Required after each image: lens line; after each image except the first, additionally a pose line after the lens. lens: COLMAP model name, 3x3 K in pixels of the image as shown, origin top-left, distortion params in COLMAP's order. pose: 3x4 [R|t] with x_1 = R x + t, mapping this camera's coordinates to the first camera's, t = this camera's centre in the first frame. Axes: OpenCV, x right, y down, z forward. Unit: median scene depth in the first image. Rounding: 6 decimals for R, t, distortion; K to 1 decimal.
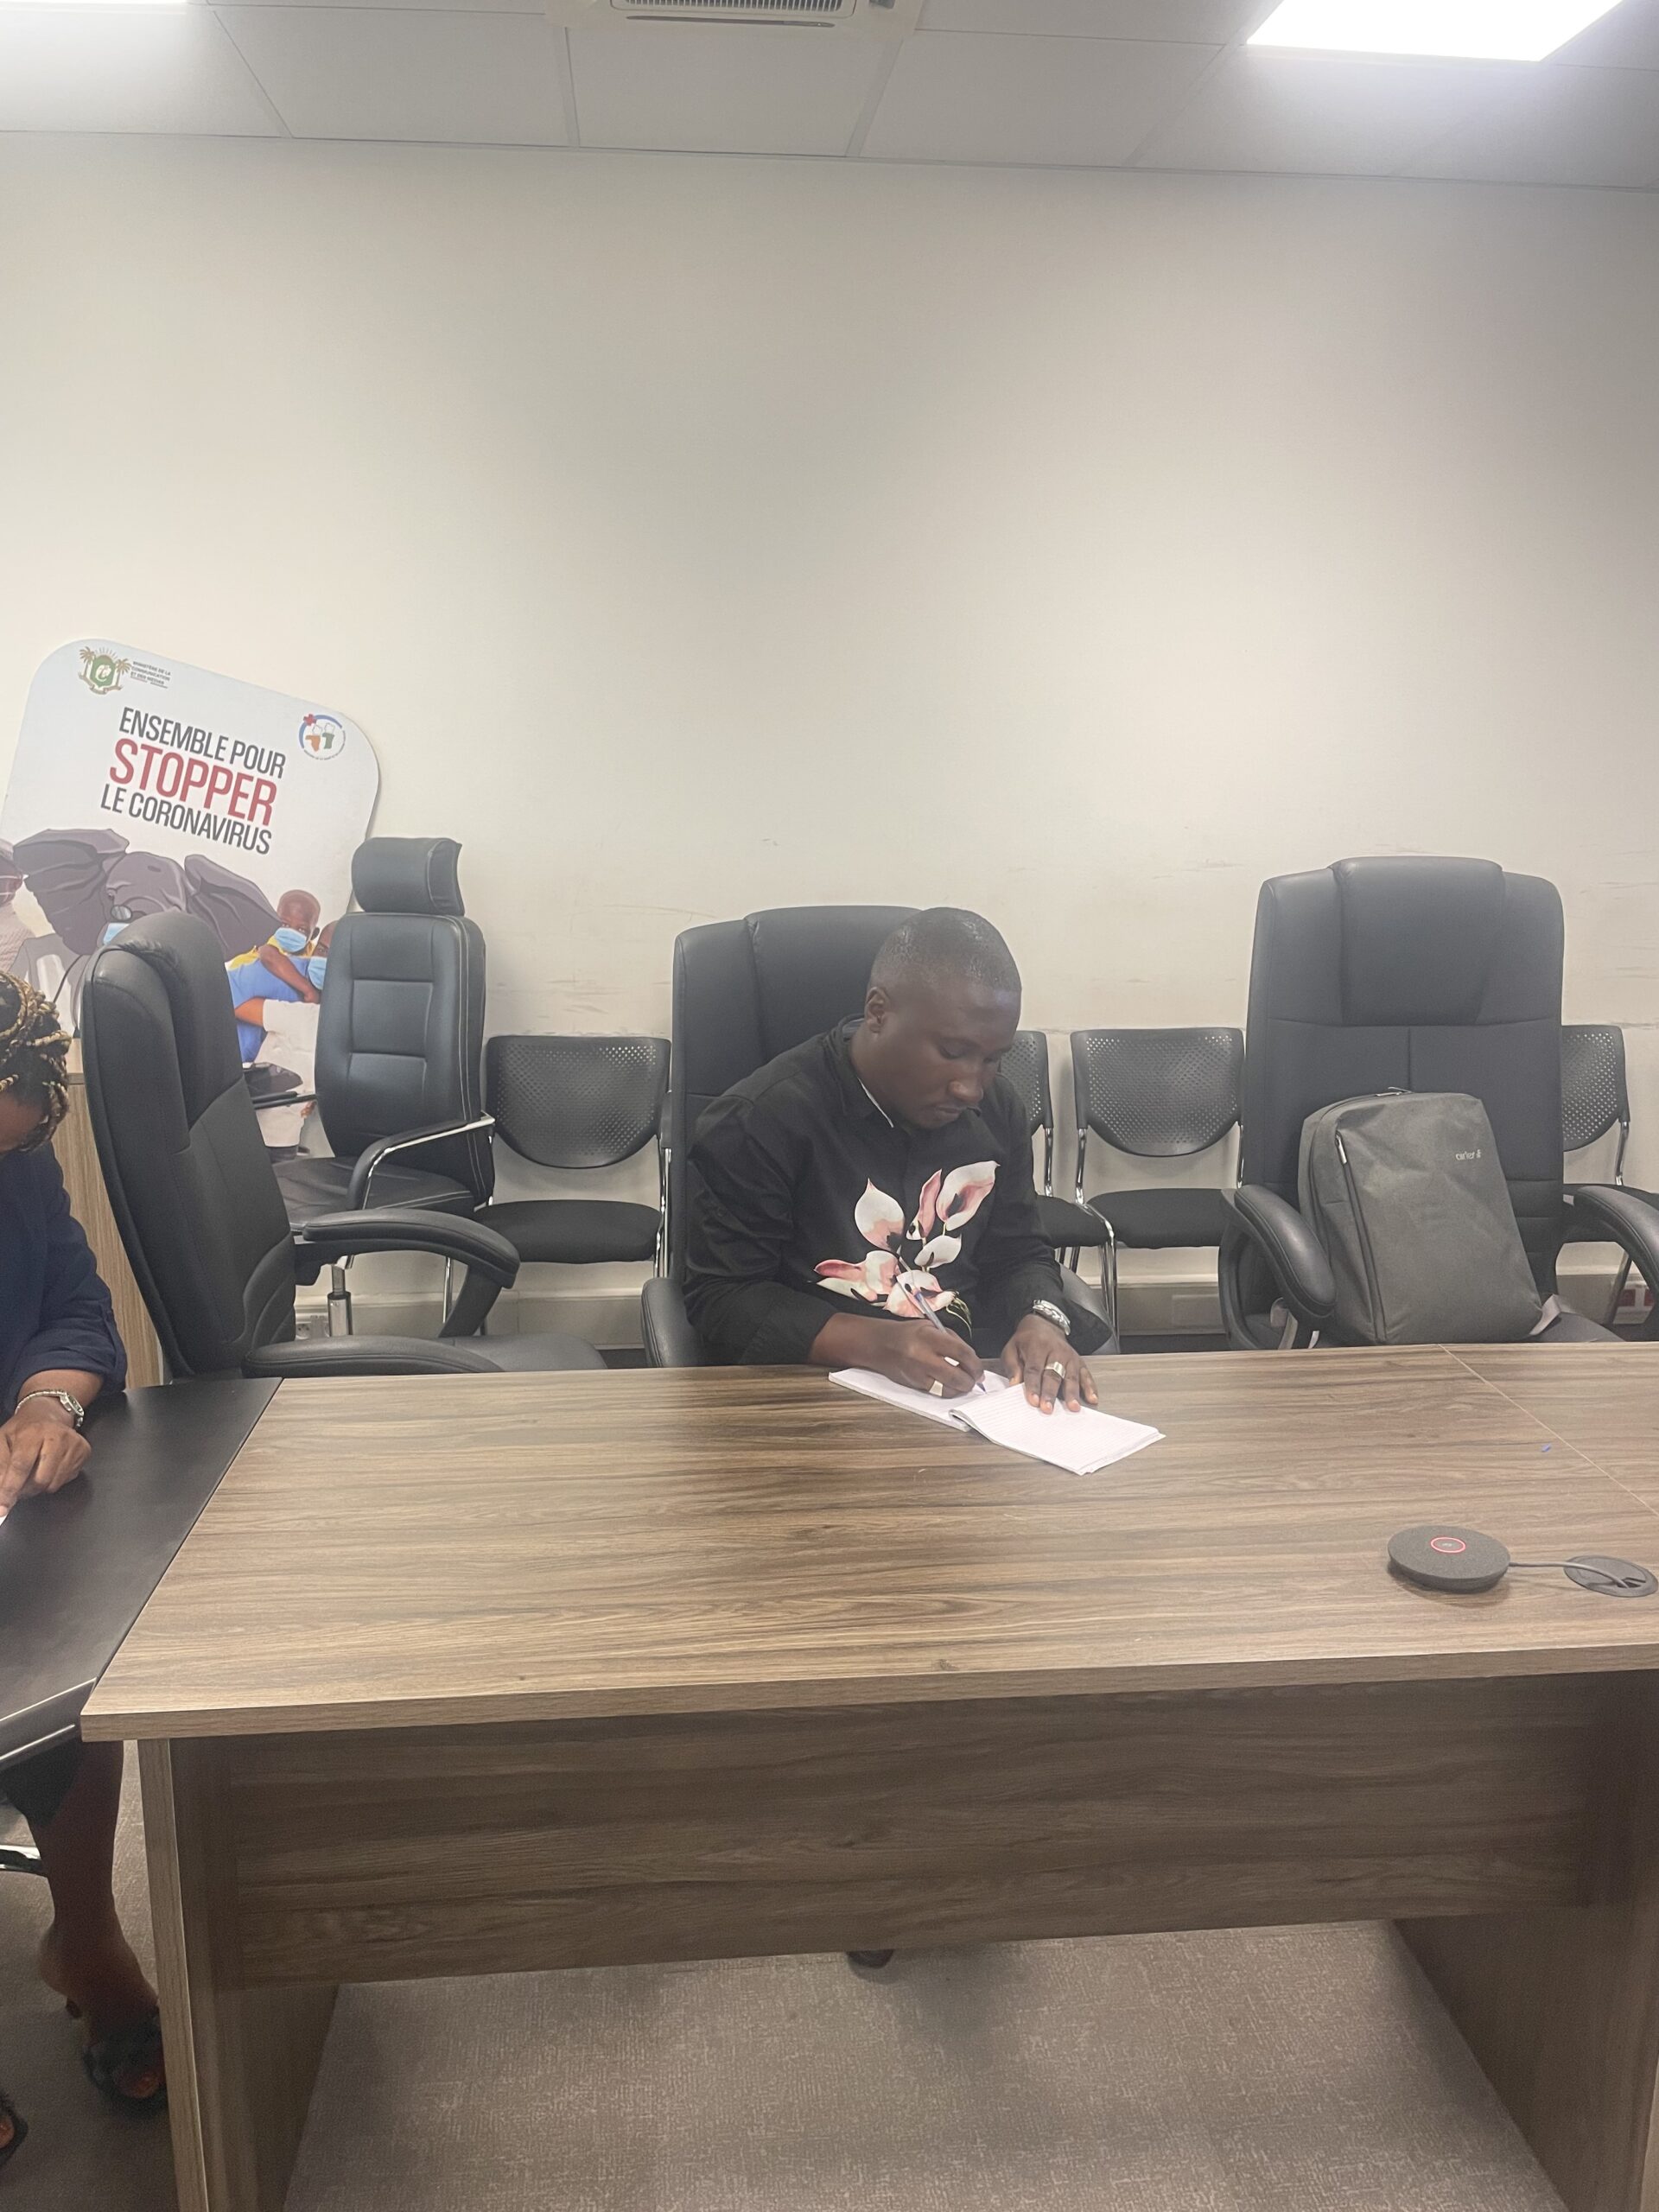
lens RADIAL K [[1674.7, 0, 839.0], [0, 1674.7, 1094.1], [0, 0, 1]] dist [0.084345, -0.122065]
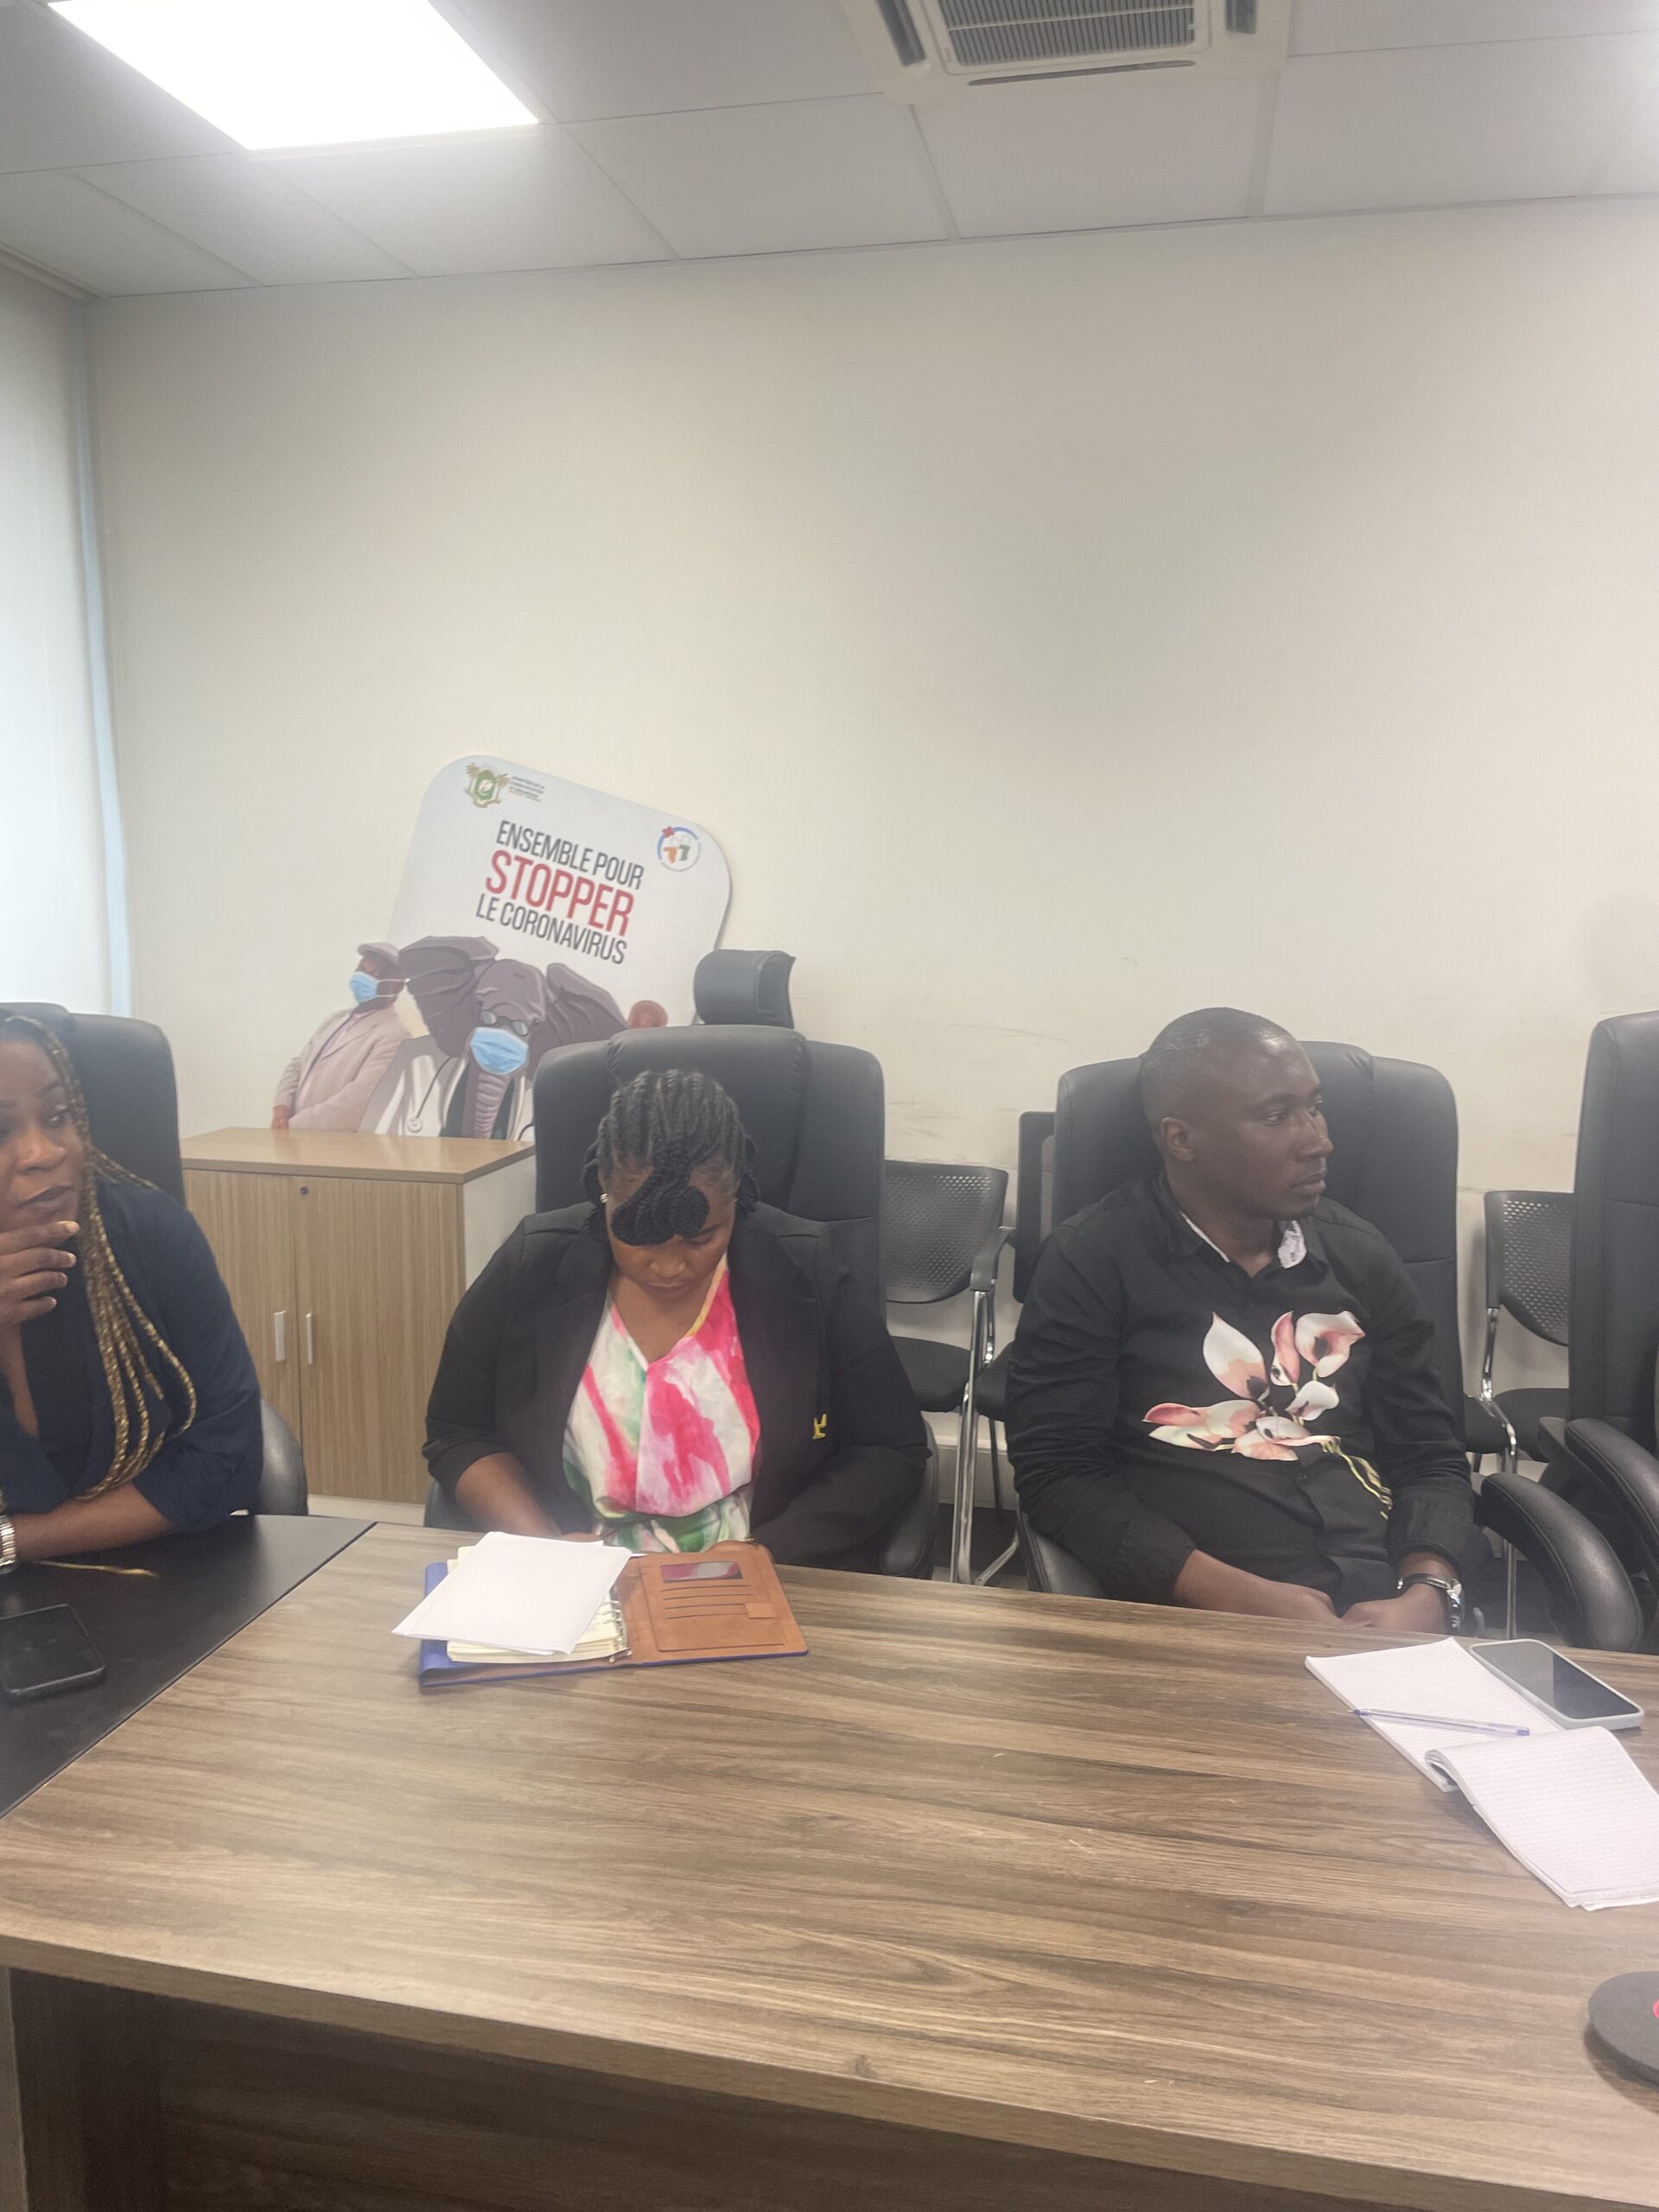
lens RADIAL K [[1674.7, 0, 839.0], [0, 1674.7, 1094.1], [0, 0, 1]] dist [0.084345, -0.122065]
pose [[0.951488, 0.046813, -0.304104, 0.103734], [-0.068693, 0.995731, -0.061646, -0.013693], [0.299920, 0.079545, 0.950642, 0.107673]]
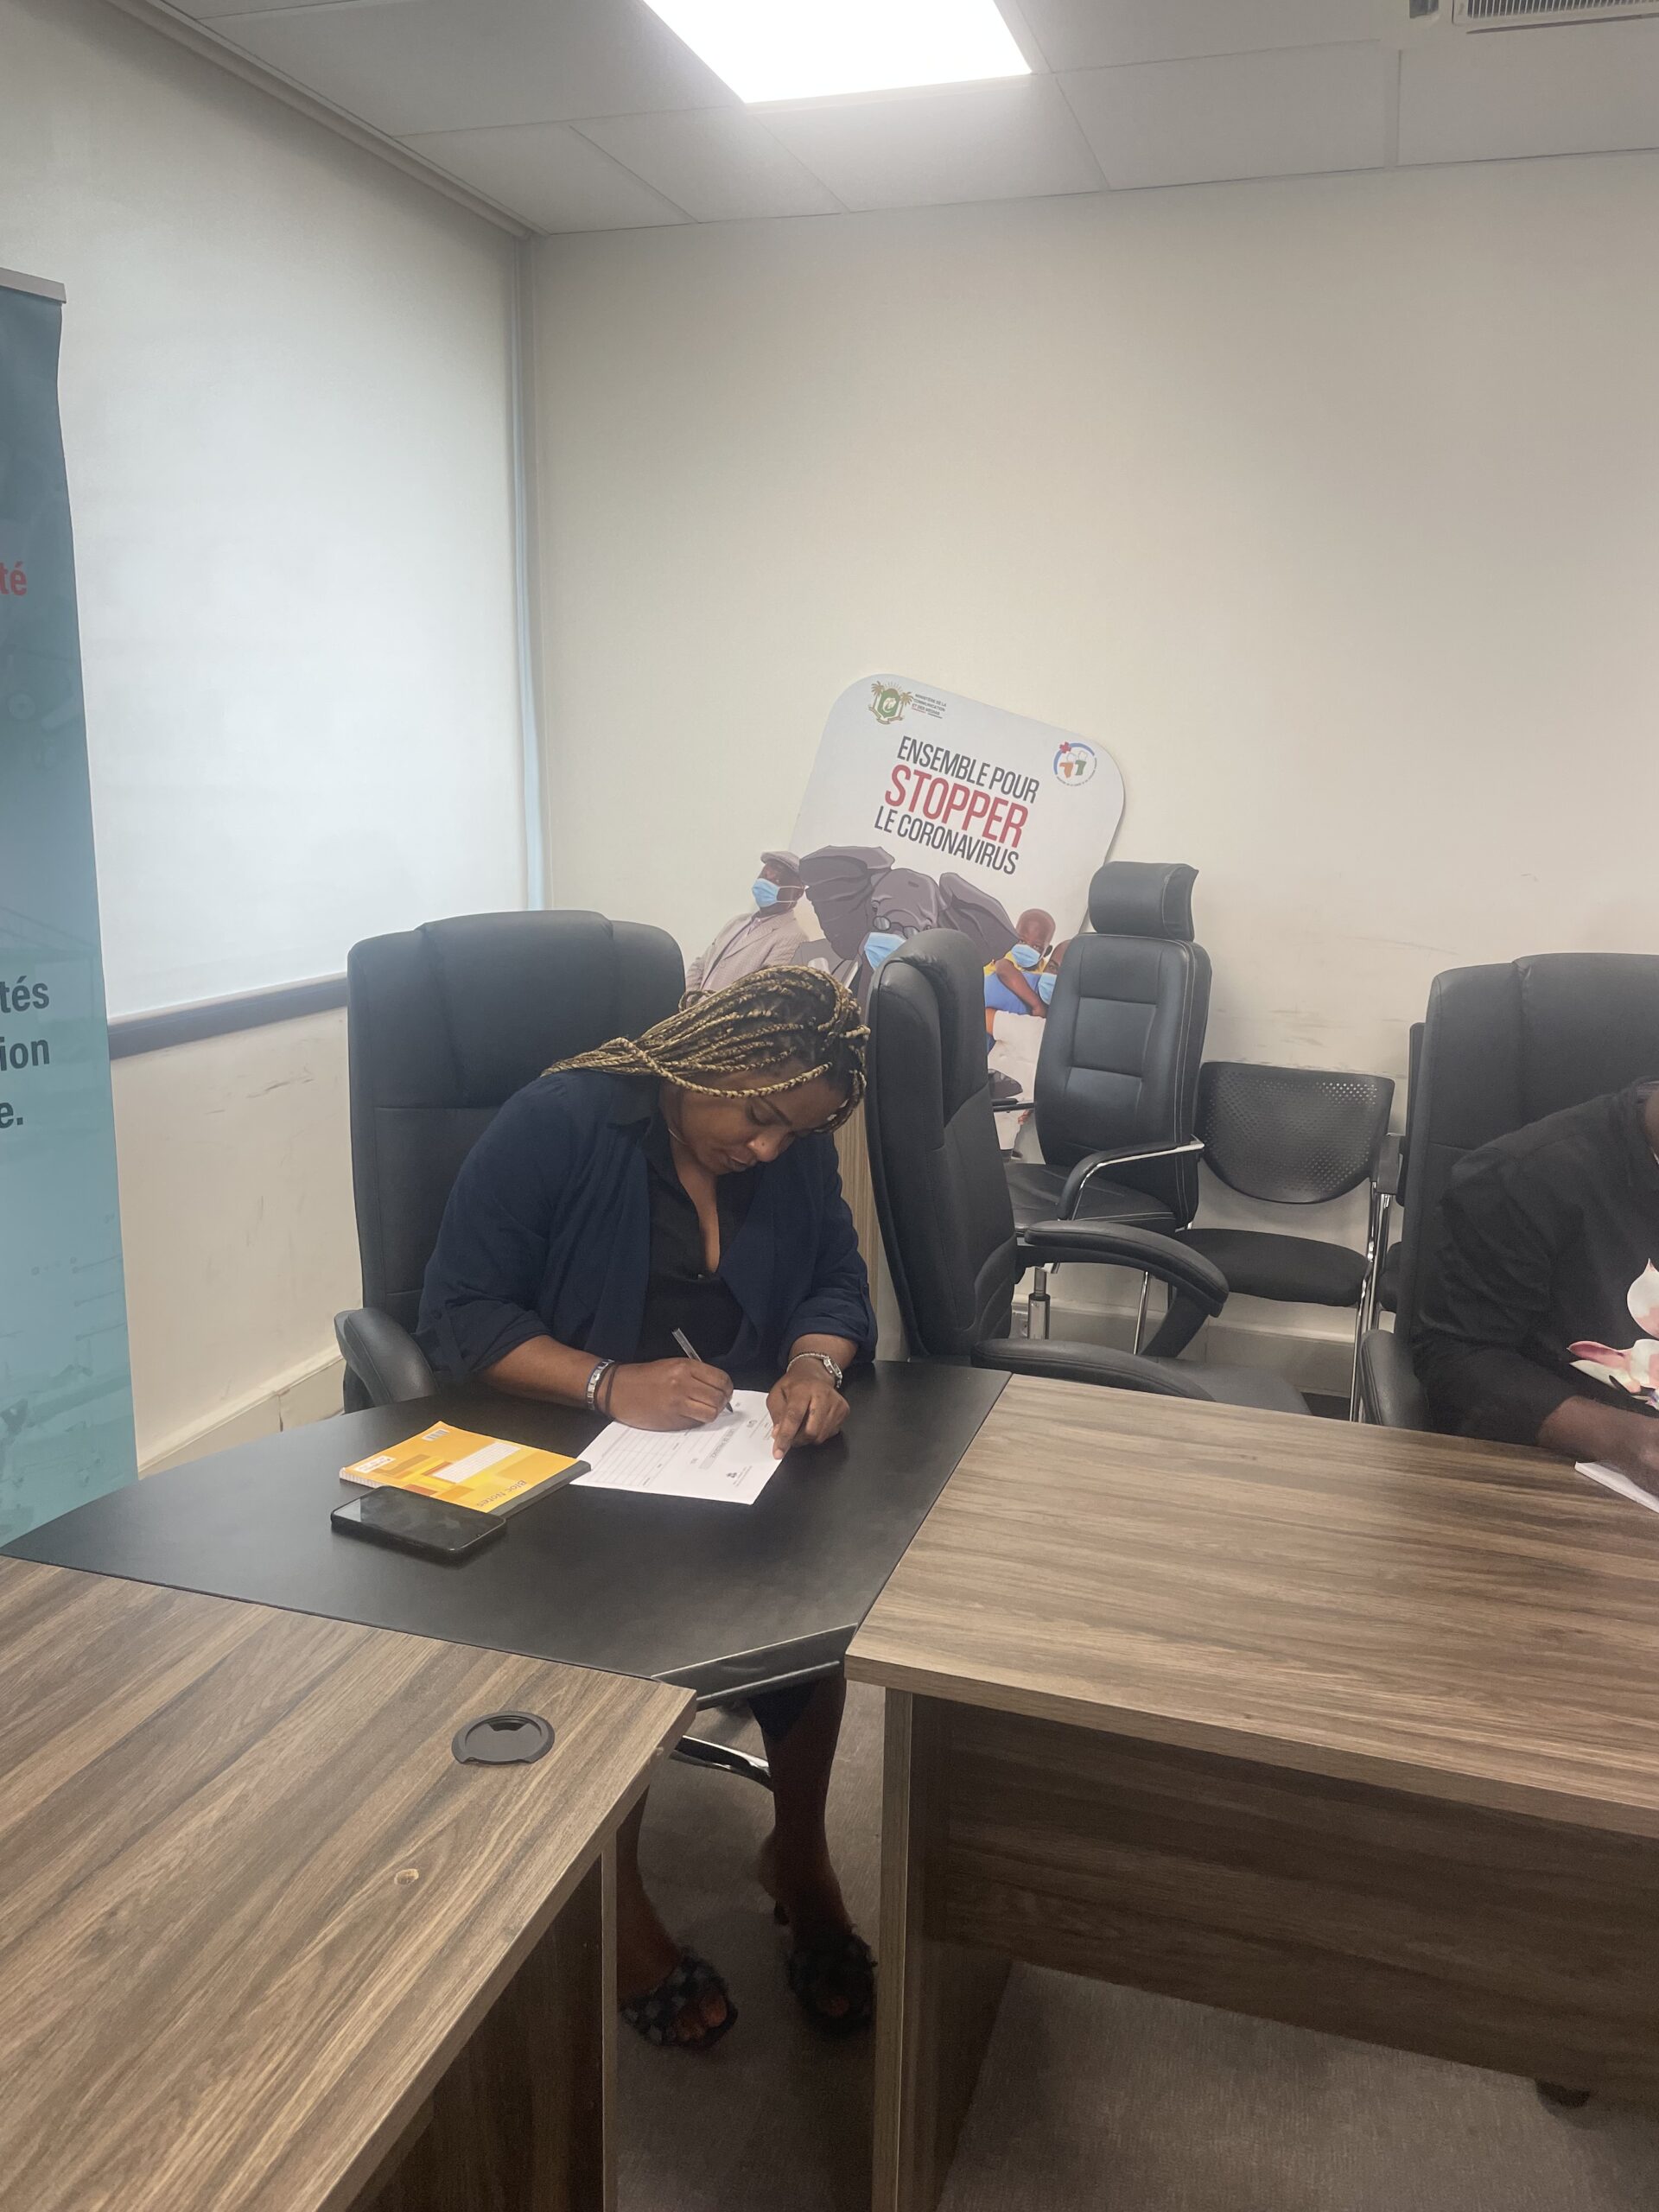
lens RADIAL K [[1674.7, 0, 839.0], [0, 1674.7, 1094.1], [0, 0, 1]] dist [0.084345, -0.122065]
pose [[0.918184, 0.089237, -0.385973, -0.022090], [-0.093686, 0.995575, 0.007309, -0.002312], [0.384917, 0.029449, 0.922481, -0.011185]]
